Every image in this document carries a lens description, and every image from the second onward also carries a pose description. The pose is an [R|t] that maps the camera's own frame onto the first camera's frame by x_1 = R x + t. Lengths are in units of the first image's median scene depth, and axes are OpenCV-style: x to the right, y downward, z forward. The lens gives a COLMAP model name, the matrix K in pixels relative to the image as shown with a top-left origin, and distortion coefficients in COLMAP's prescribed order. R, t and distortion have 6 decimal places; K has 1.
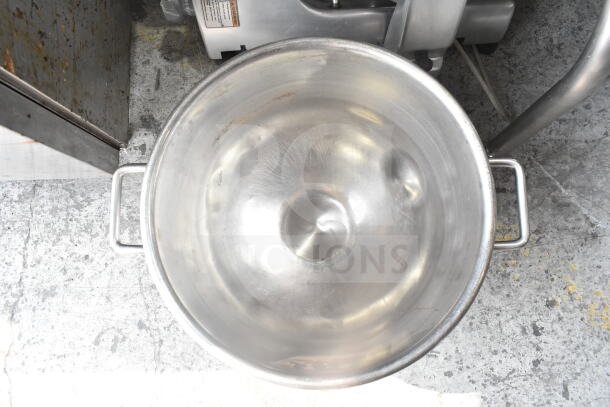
lens RADIAL K [[462.8, 0, 306.9], [0, 462.8, 203.2], [0, 0, 1]] dist [-0.020470, 0.014666]
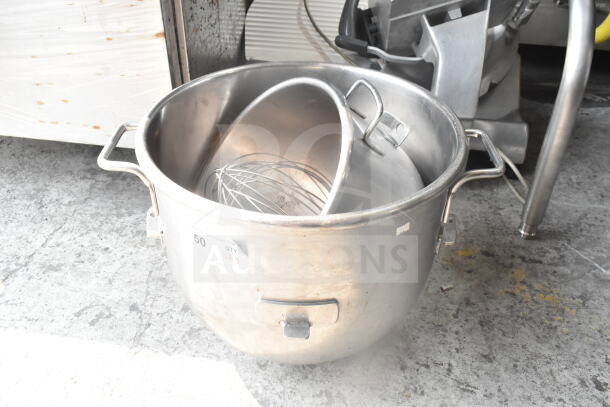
lens RADIAL K [[544.8, 0, 306.2], [0, 544.8, 205.4], [0, 0, 1]] dist [-0.028734, 0.014596]
pose [[0.982618, 0.142746, -0.118680, 0.061816], [-0.184852, 0.693637, -0.696202, 0.791596], [-0.017059, 0.706039, 0.707967, 0.117408]]
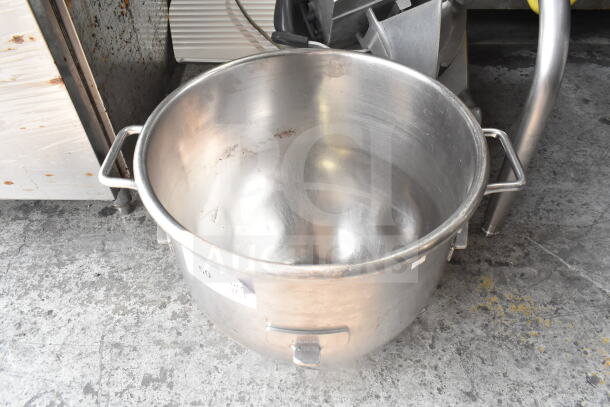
lens RADIAL K [[462.8, 0, 305.5], [0, 462.8, 203.3], [0, 0, 1]] dist [-0.020470, 0.014666]
pose [[0.999142, 0.039831, -0.011352, 0.014874], [-0.039057, 0.814920, -0.578256, 0.448518], [-0.013781, 0.578203, 0.815777, 0.153702]]
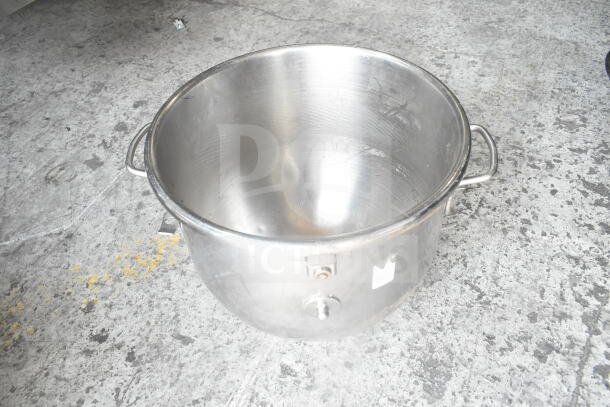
lens RADIAL K [[462.8, 0, 305.8], [0, 462.8, 215.2], [0, 0, 1]] dist [-0.020470, 0.014666]
pose [[0.428531, -0.668094, 0.608285, 0.315712], [0.899883, 0.375996, -0.220994, 0.647693], [-0.081068, 0.642088, 0.762332, 0.279693]]
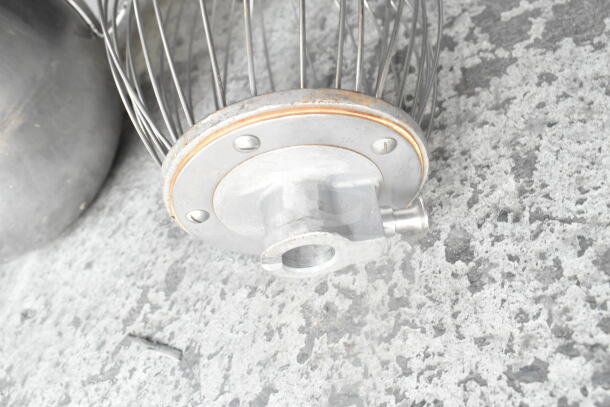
lens RADIAL K [[544.8, 0, 308.1], [0, 544.8, 193.1], [0, 0, 1]] dist [-0.028734, 0.014596]
pose [[0.158248, -0.784614, 0.599448, 0.375264], [0.894422, -0.143276, -0.423651, 1.064956], [0.418290, 0.603202, 0.679104, 0.611625]]
